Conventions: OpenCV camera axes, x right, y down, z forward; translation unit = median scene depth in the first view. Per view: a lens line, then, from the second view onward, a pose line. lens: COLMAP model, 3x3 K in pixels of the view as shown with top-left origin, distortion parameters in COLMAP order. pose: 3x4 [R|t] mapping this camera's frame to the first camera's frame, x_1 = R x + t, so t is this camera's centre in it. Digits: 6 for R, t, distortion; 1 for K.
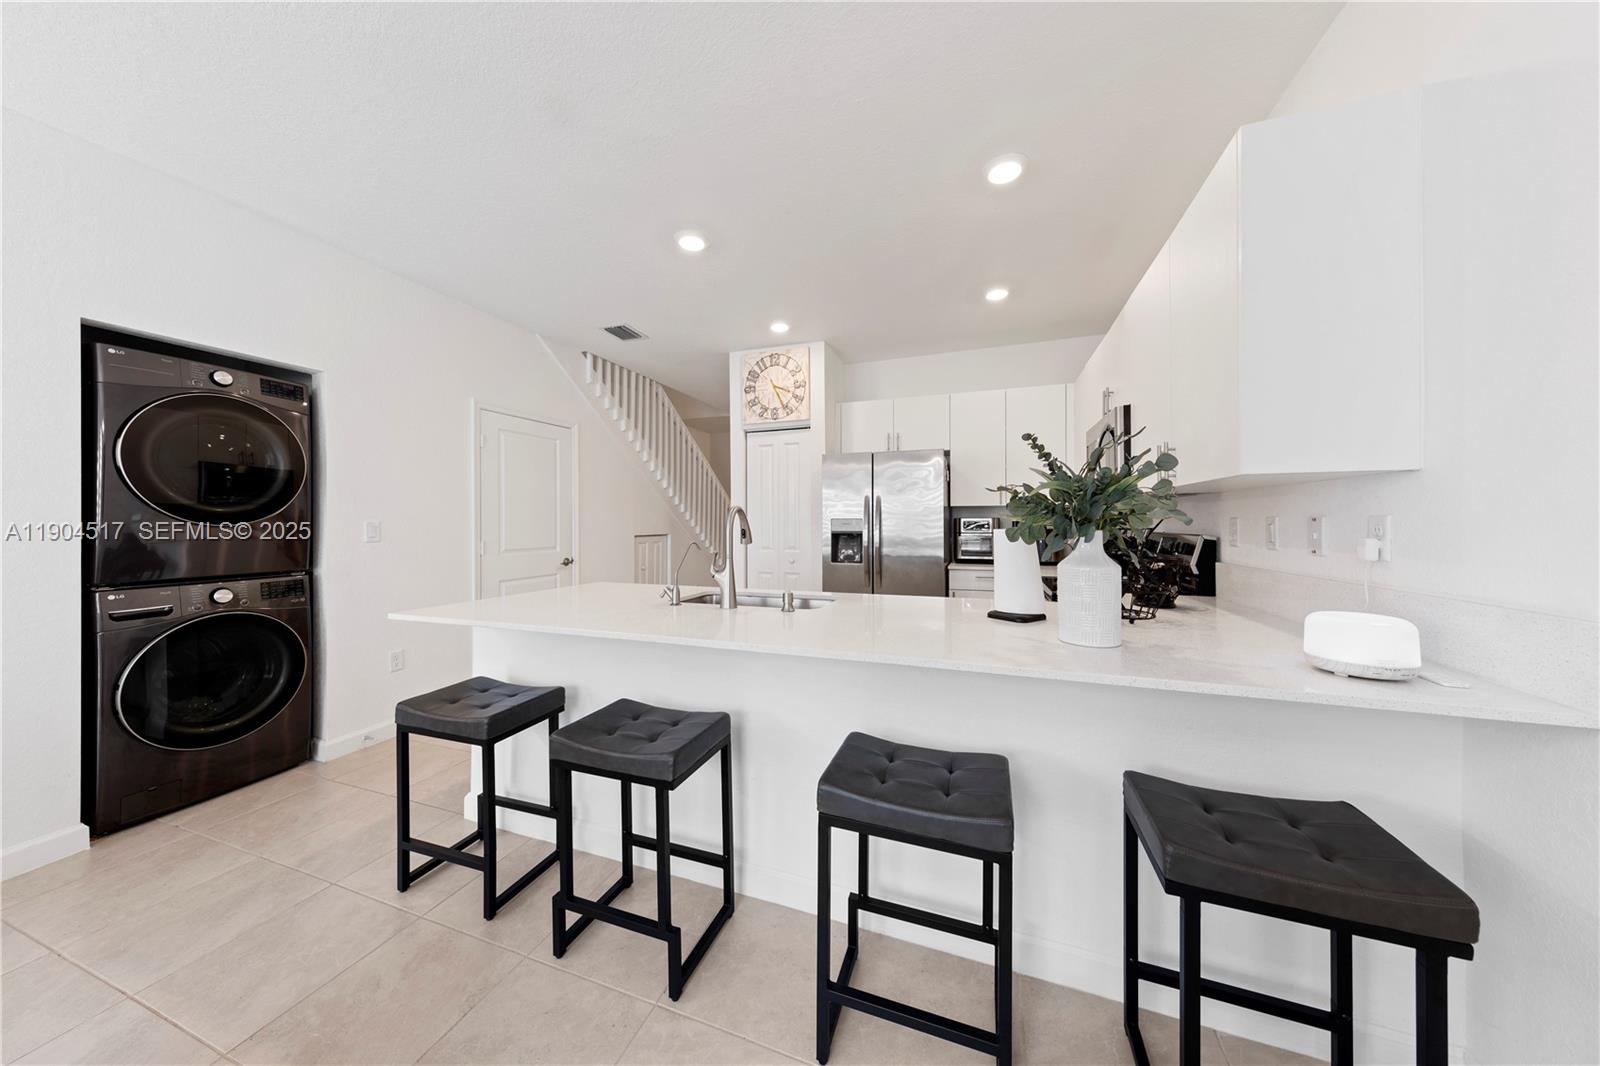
lens RADIAL K [[508.5, 0, 796.4], [0, 508.5, 522.2], [0, 0, 1]] dist [0.006646, -0.000021]
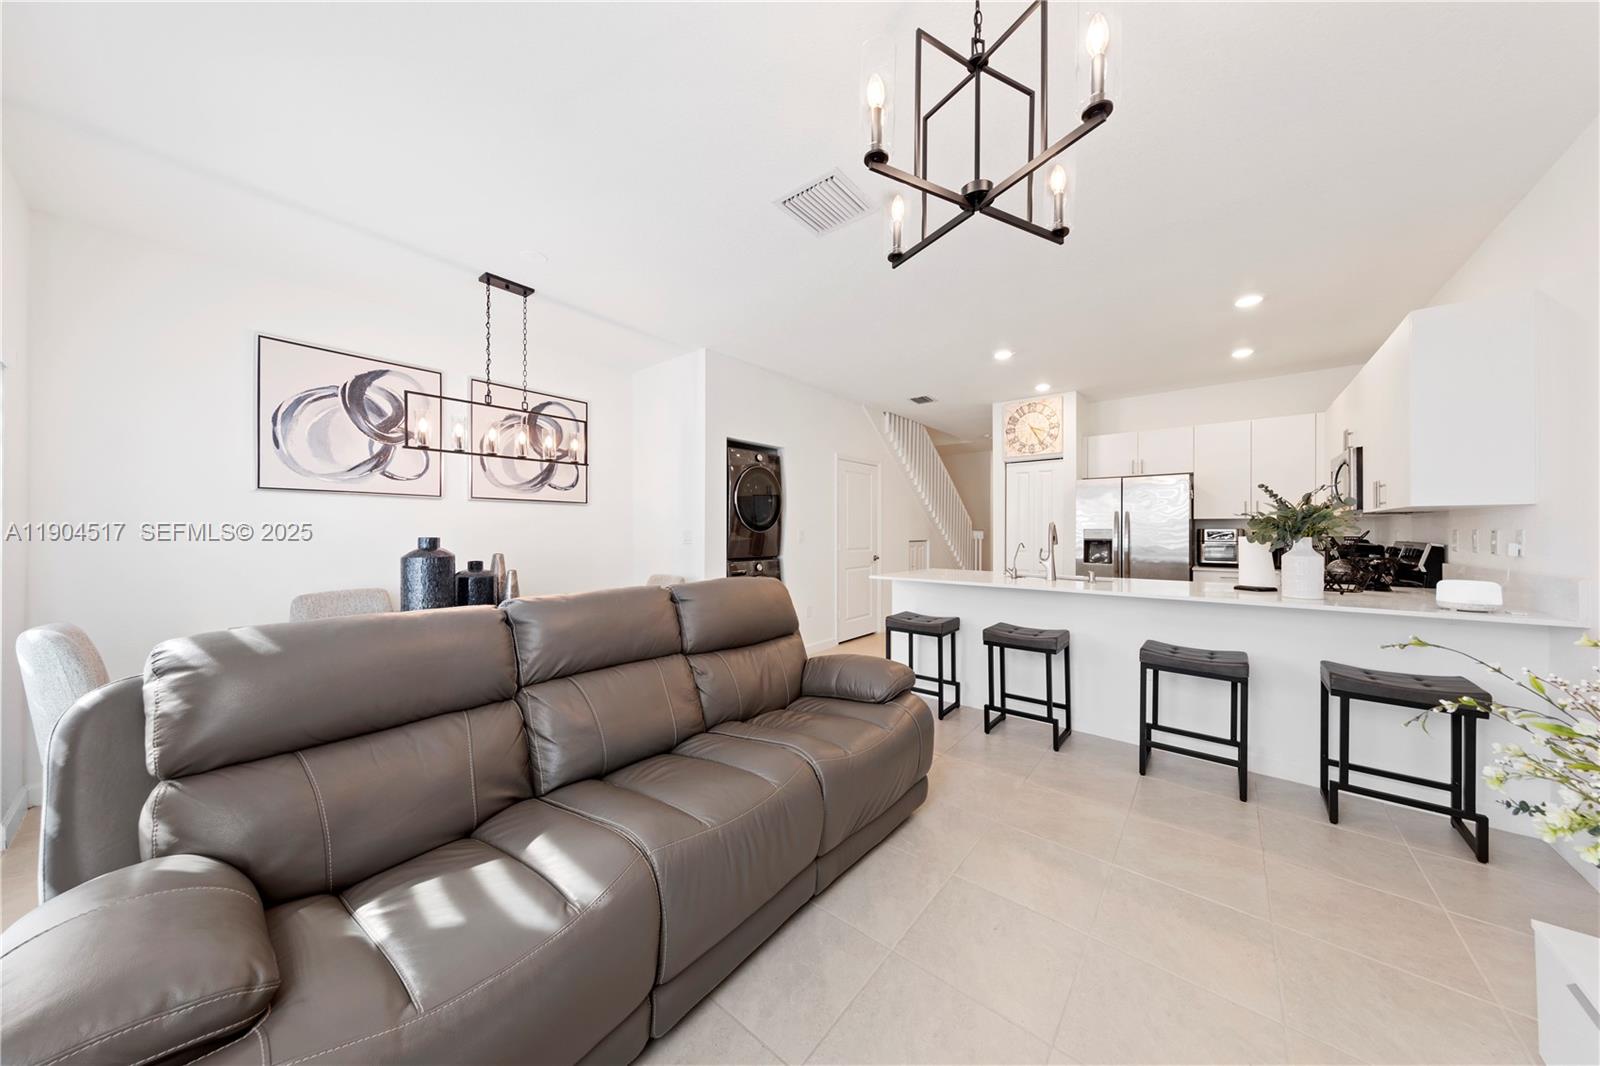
lens RADIAL K [[508.5, 0, 799.4], [0, 508.5, 530.0], [0, 0, 1]] dist [0.006646, -0.000021]
pose [[0.942802, 0.004654, -0.333320, -0.196858], [-0.005340, 0.999985, -0.001141, 0.000752], [0.333310, 0.002856, 0.942813, -0.506913]]
